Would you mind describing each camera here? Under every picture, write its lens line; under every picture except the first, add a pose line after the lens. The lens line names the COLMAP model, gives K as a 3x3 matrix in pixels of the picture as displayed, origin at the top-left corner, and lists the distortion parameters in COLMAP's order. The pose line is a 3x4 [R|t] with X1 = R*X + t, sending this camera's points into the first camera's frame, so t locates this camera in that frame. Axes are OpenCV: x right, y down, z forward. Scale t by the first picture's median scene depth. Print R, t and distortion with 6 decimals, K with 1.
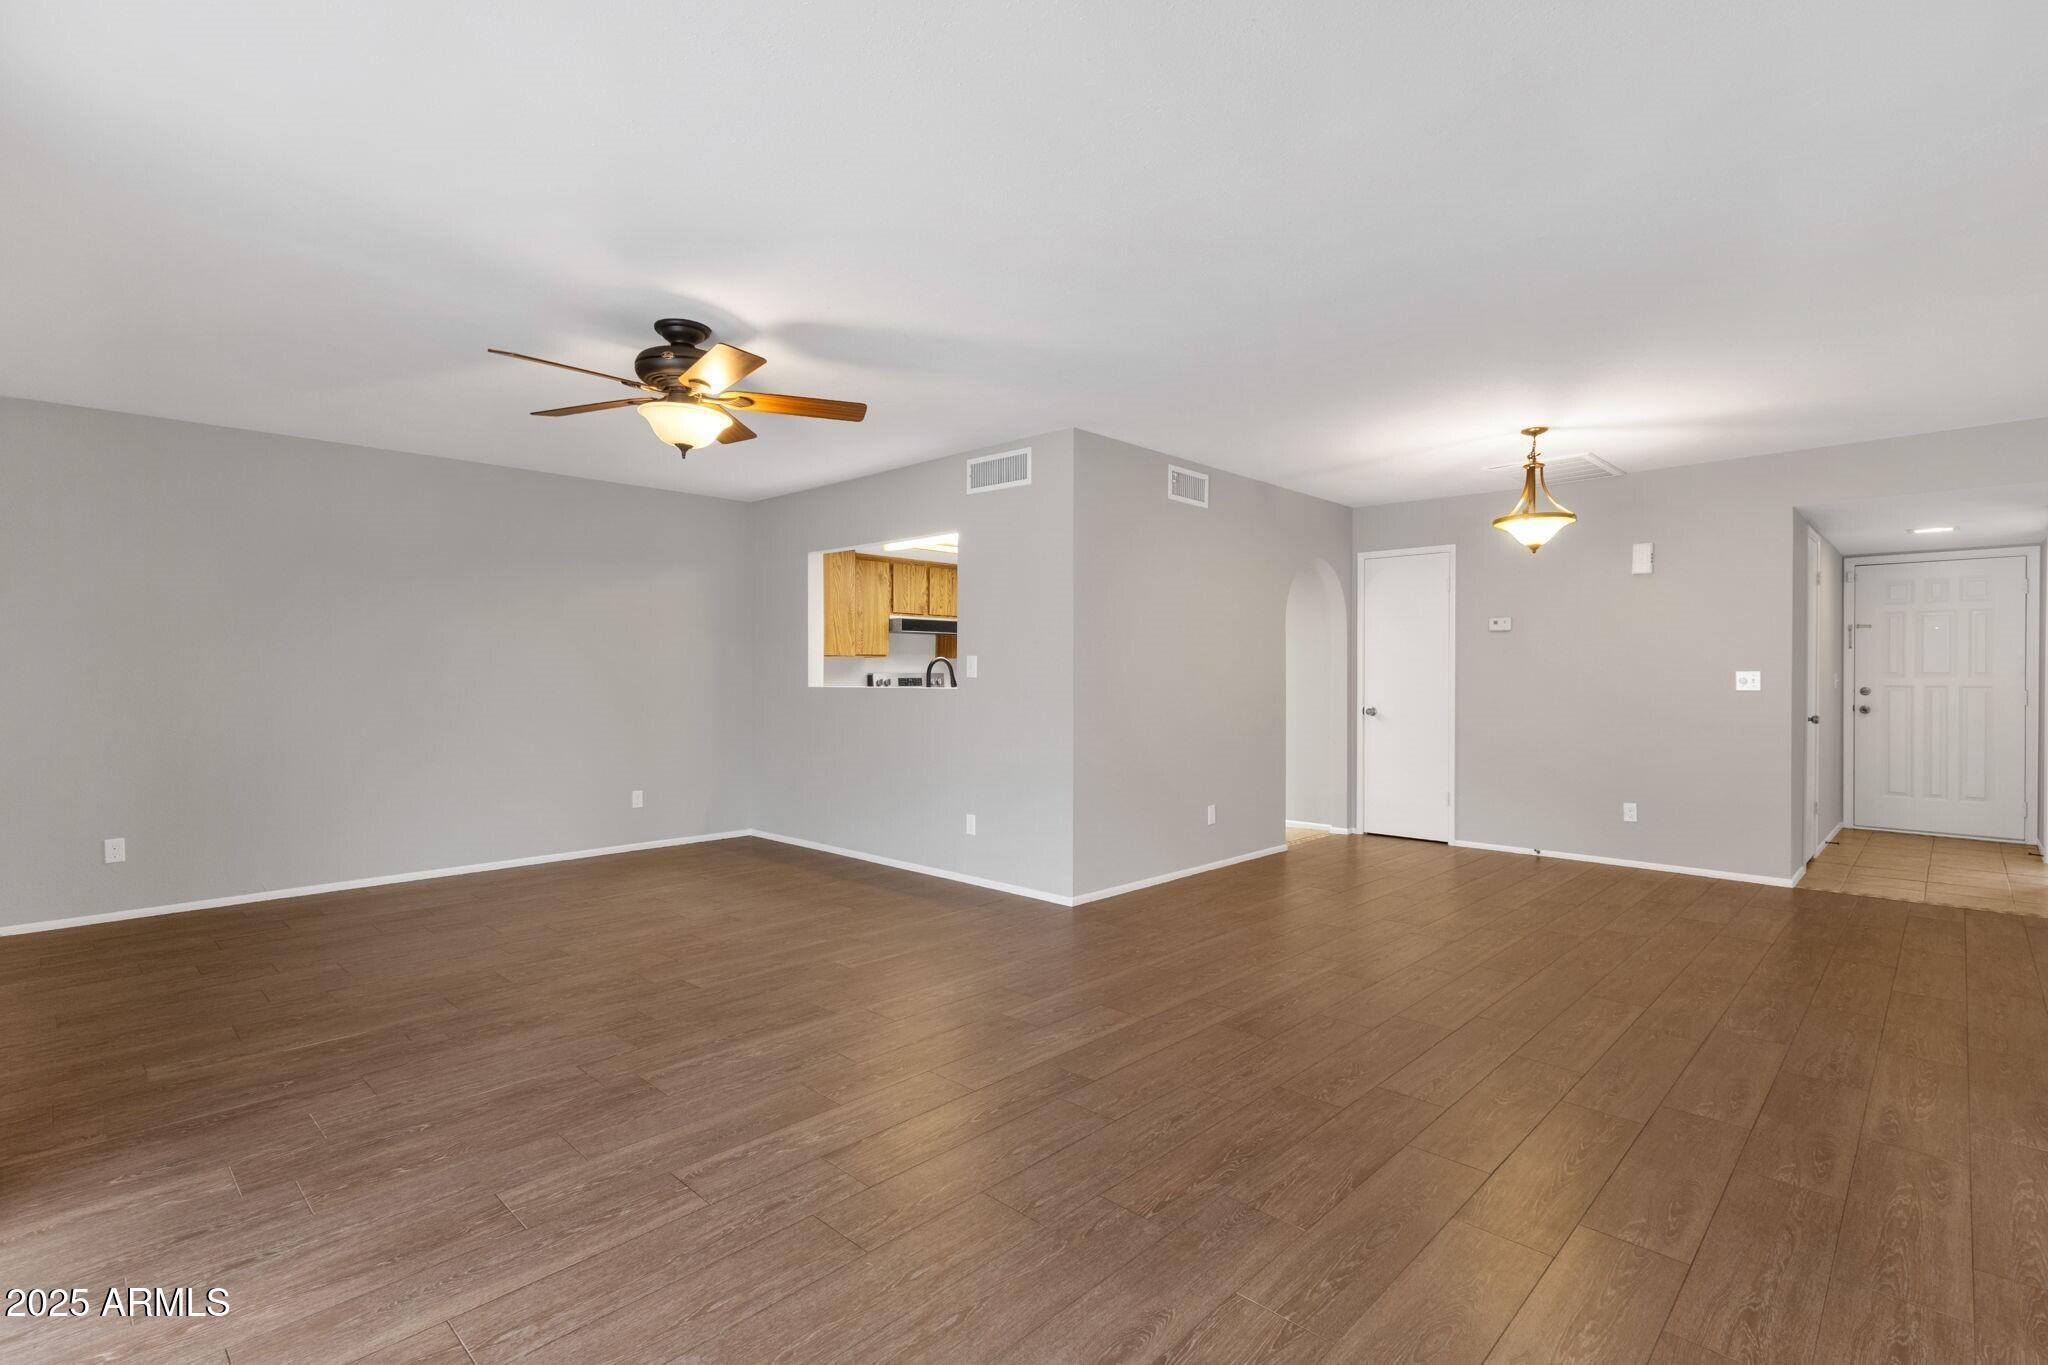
lens RADIAL K [[954.2, 0, 1026.4], [0, 954.2, 679.7], [0, 0, 1]] dist [0.008463, 0.002140]
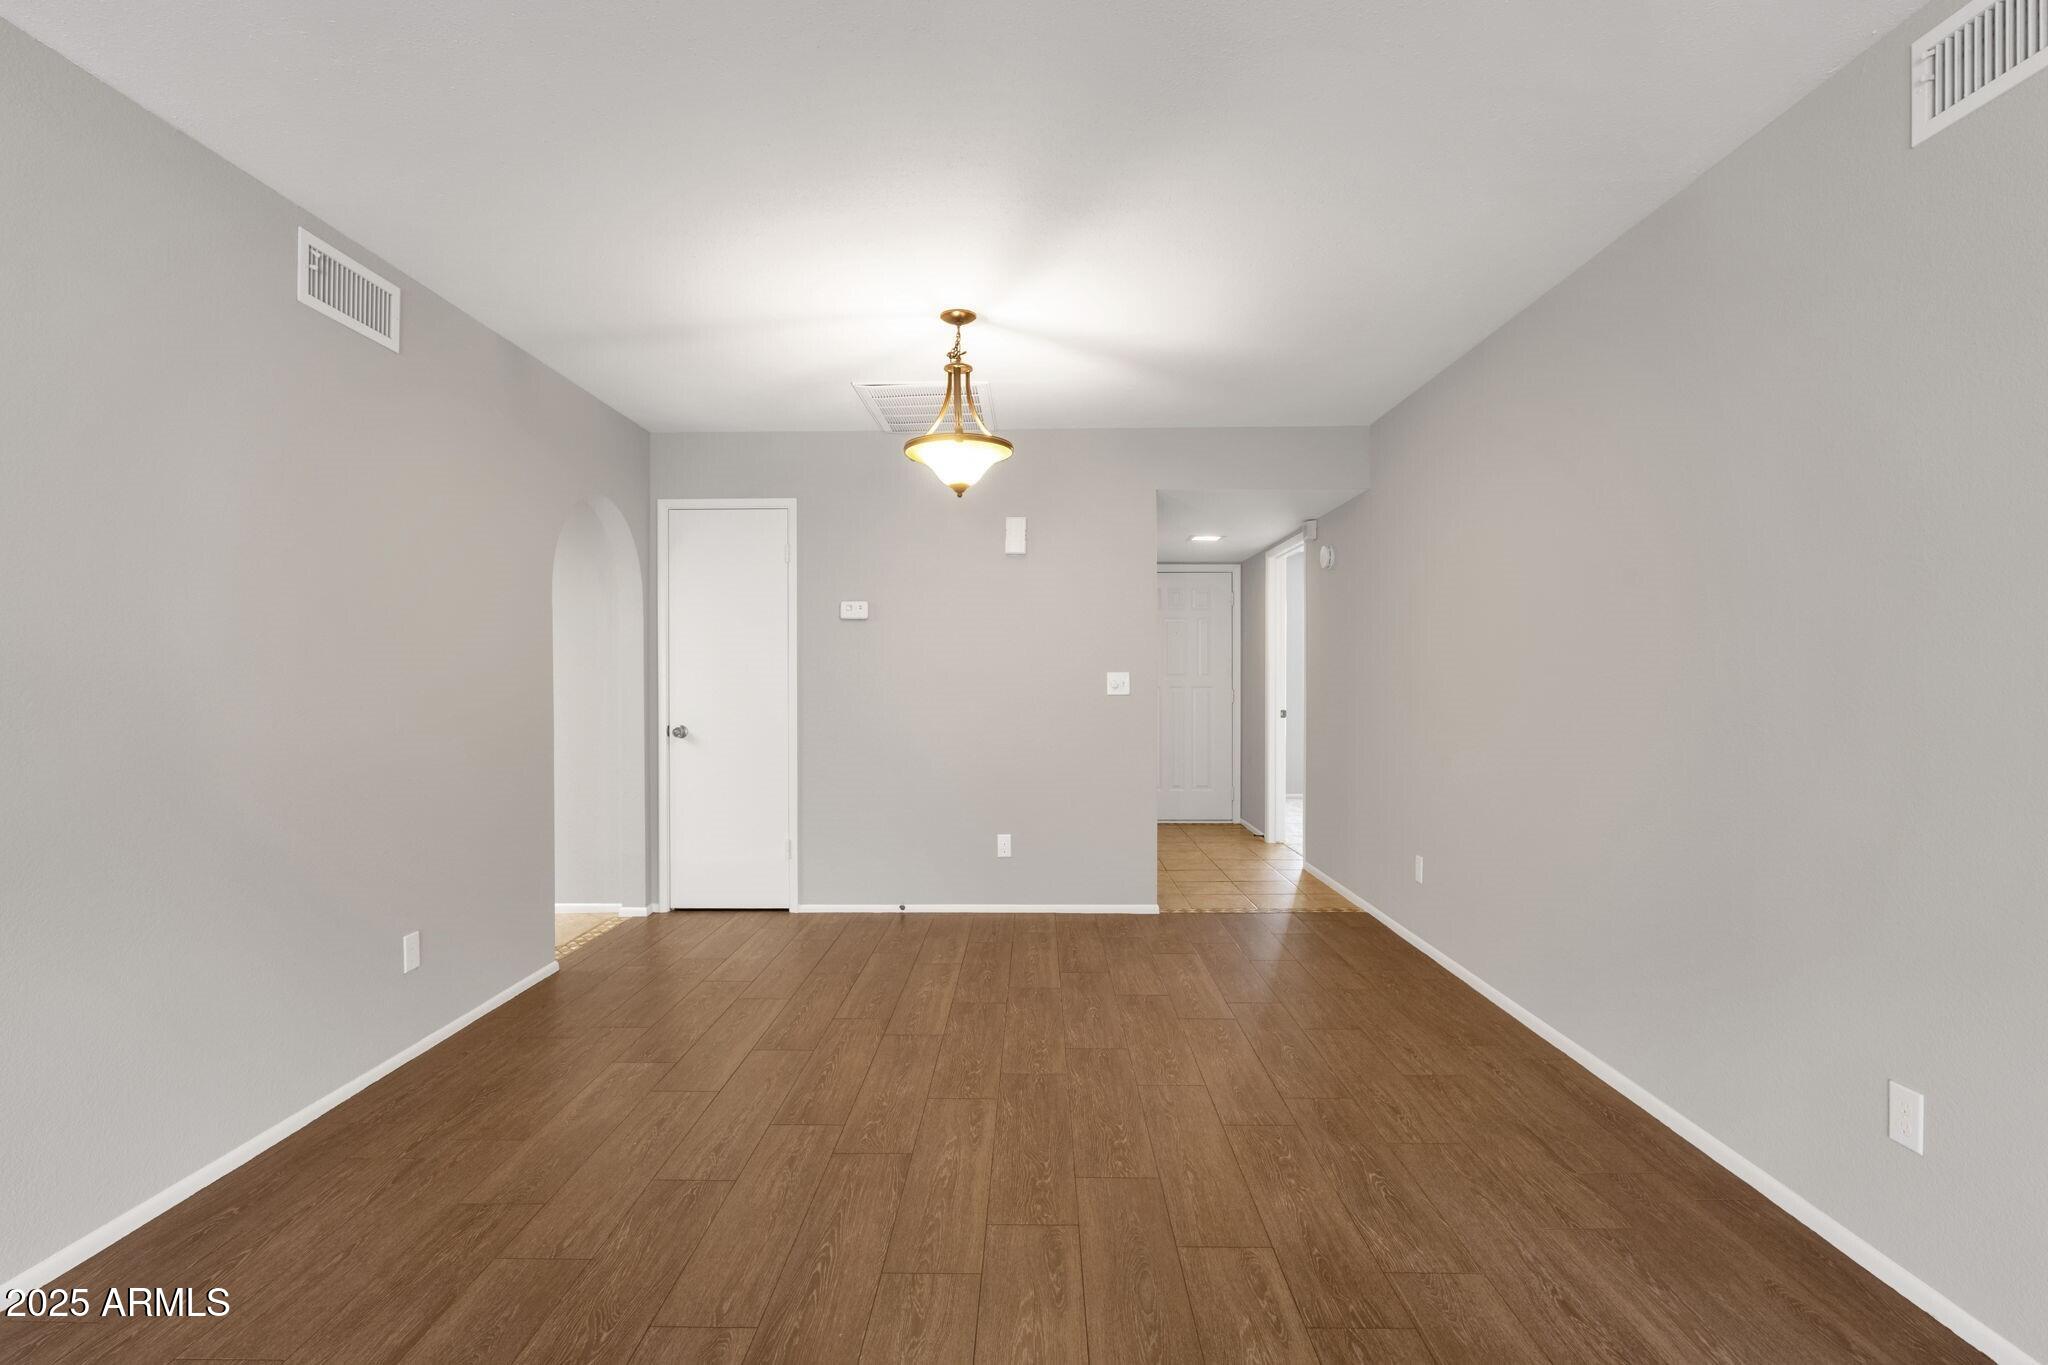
lens RADIAL K [[964.4, 0, 1023.4], [0, 964.4, 678.8], [0, 0, 1]] dist [-0.018002, 0.008369]
pose [[0.728816, -0.004647, 0.684694, 0.099076], [0.007133, 0.999974, -0.000806, -0.003535], [-0.684673, 0.005472, 0.728830, 0.481077]]
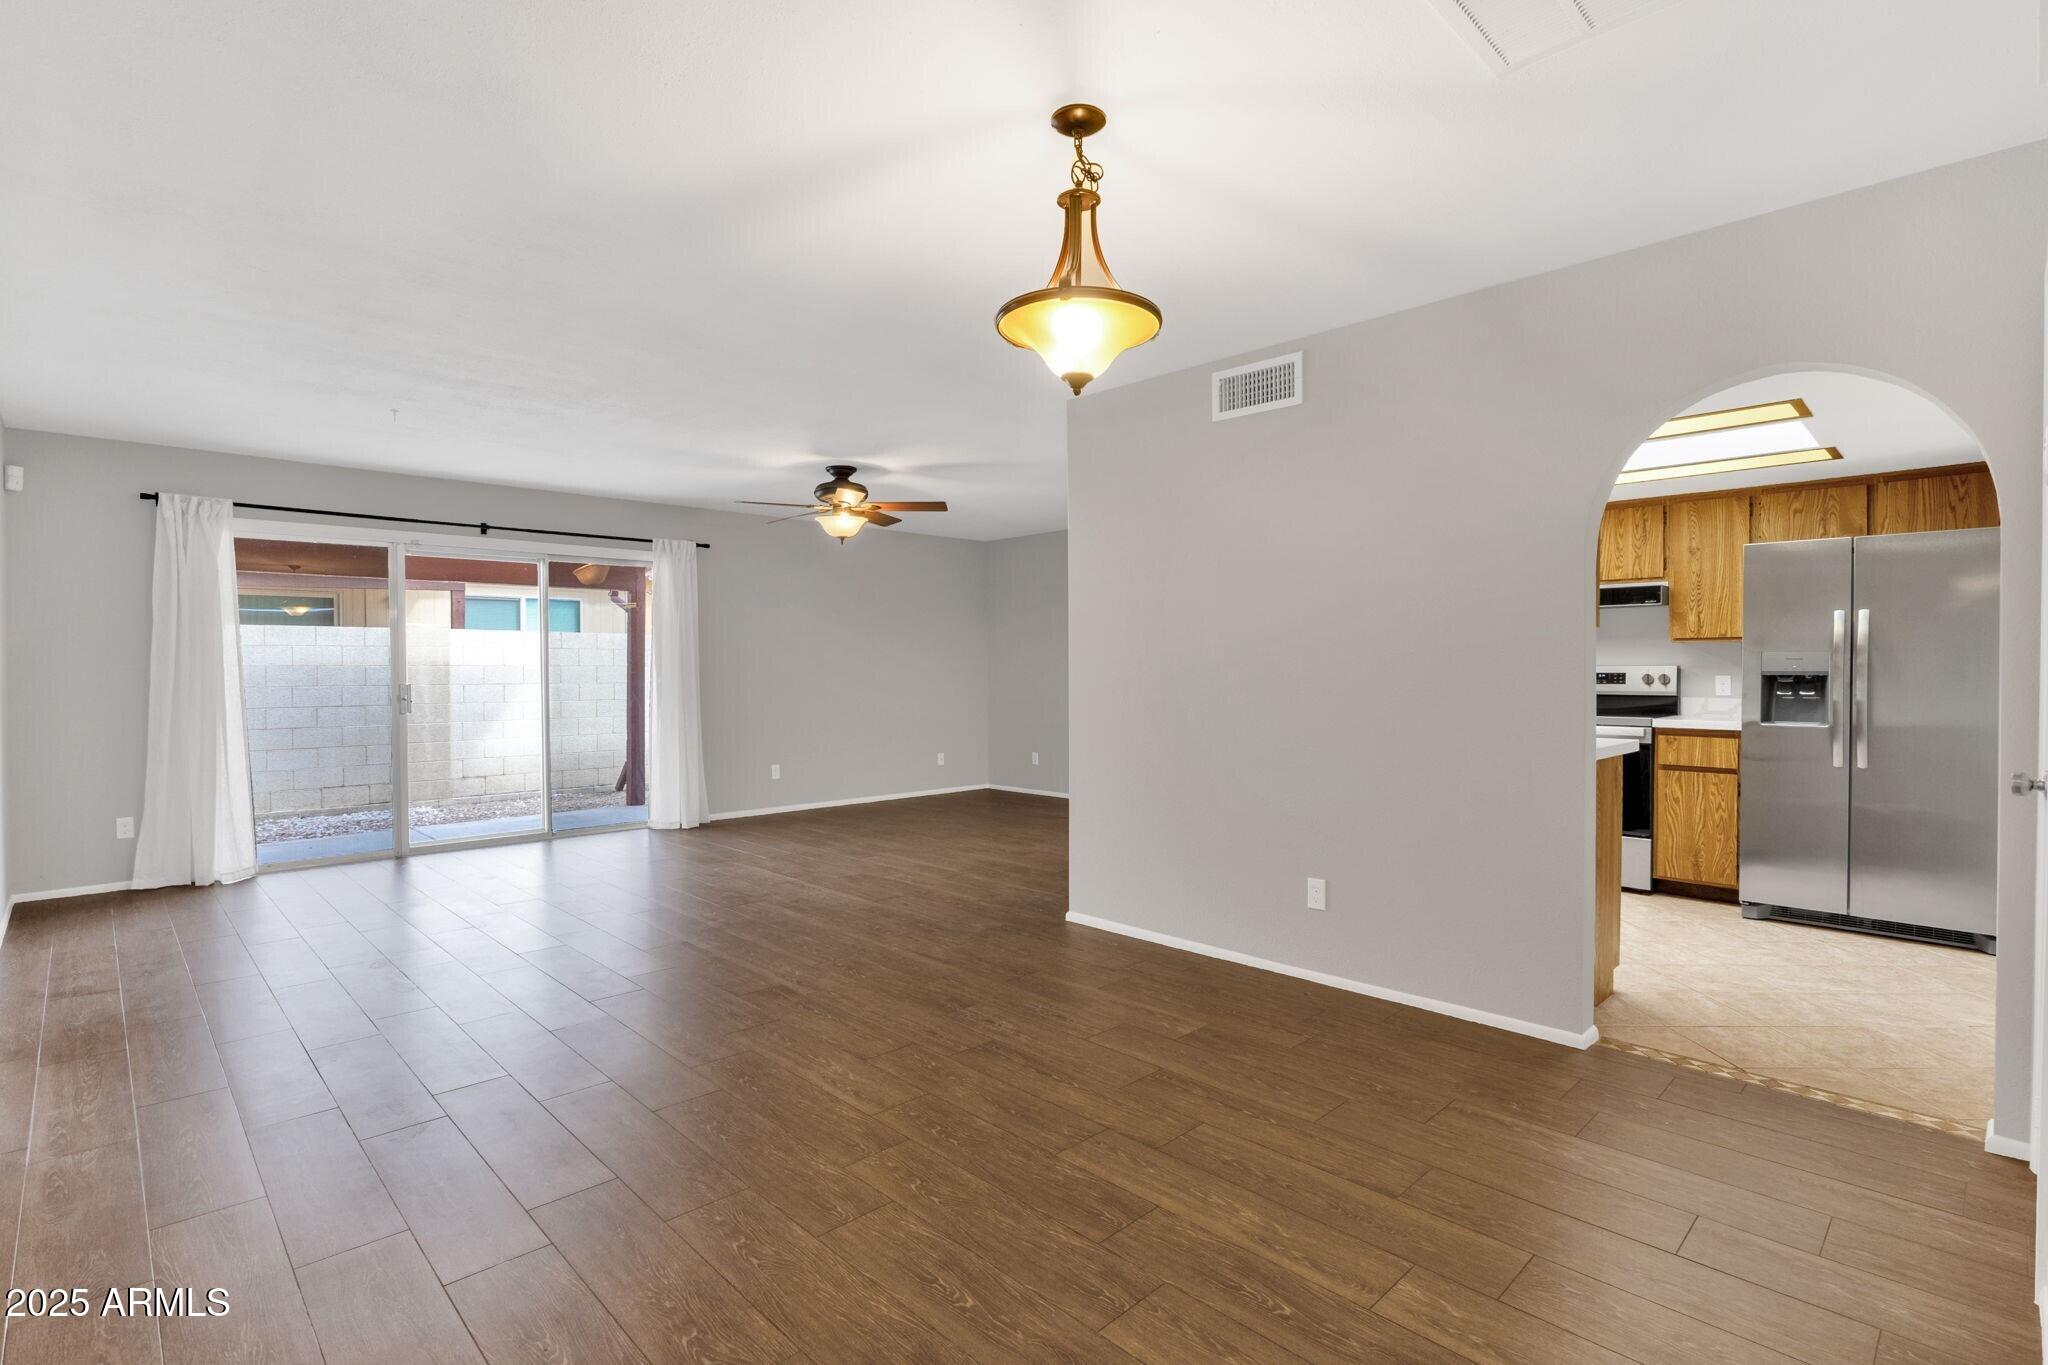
lens RADIAL K [[964.4, 0, 1023.4], [0, 964.4, 678.8], [0, 0, 1]] dist [-0.018002, 0.008369]
pose [[-0.026407, 0.009714, -0.999604, 0.994453], [-0.001345, 0.999952, 0.009753, -0.004619], [0.999650, 0.001602, -0.026393, 0.999343]]
